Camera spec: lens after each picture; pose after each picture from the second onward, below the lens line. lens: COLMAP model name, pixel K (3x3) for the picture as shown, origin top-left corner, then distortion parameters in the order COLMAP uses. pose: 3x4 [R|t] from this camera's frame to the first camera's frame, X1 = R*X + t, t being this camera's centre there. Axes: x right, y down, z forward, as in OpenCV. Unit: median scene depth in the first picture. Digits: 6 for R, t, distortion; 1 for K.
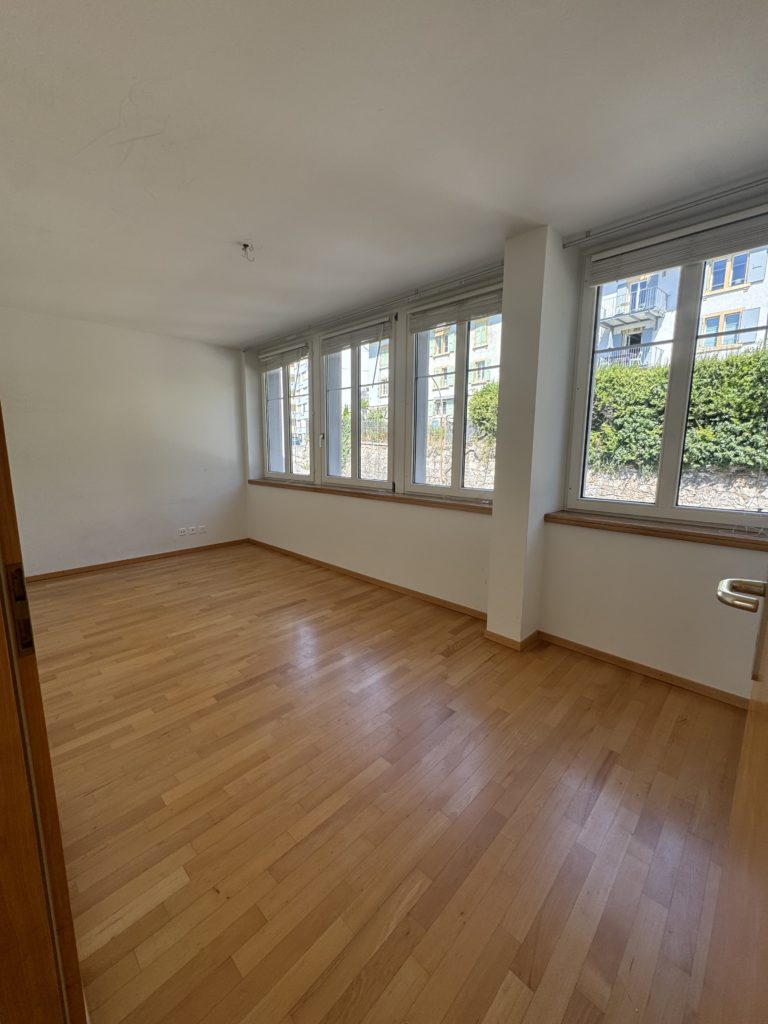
lens RADIAL K [[407.3, 0, 388.8], [0, 407.3, 510.0], [0, 0, 1]] dist [-0.000597, 0.000324]
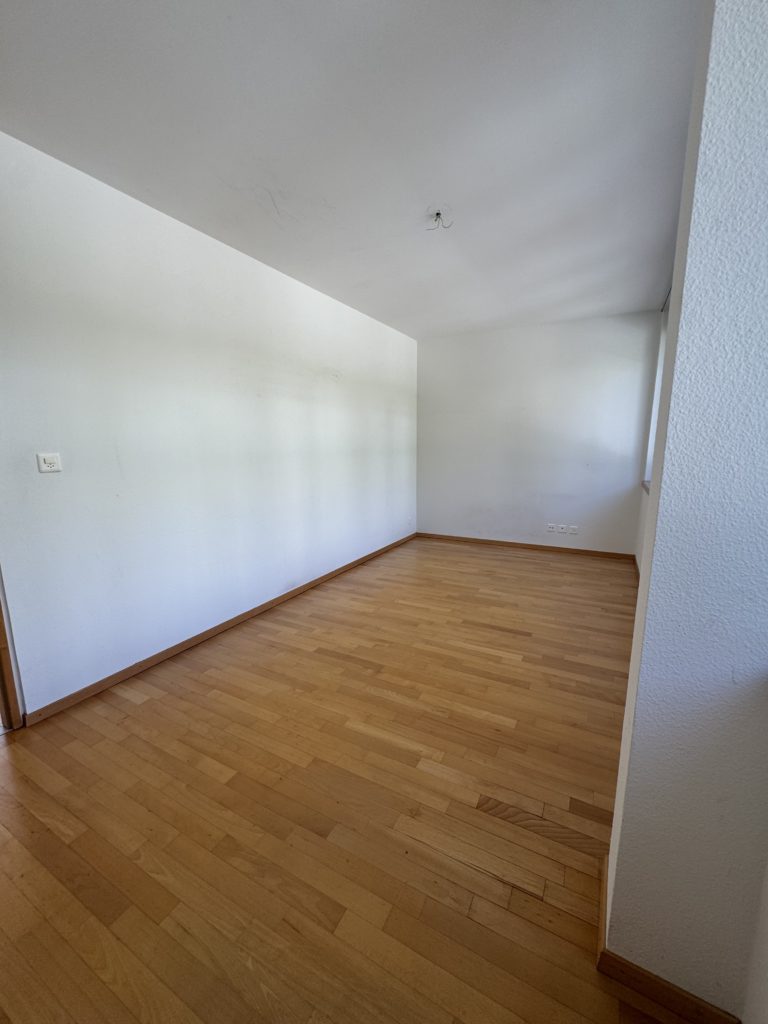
lens RADIAL K [[407.3, 0, 383.5], [0, 407.3, 513.1], [0, 0, 1]] dist [-0.000597, 0.000324]
pose [[0.261923, 0.161552, -0.951471, 0.453195], [-0.142931, 0.981511, 0.127306, -0.069976], [0.954446, 0.102650, 0.280171, 0.533680]]
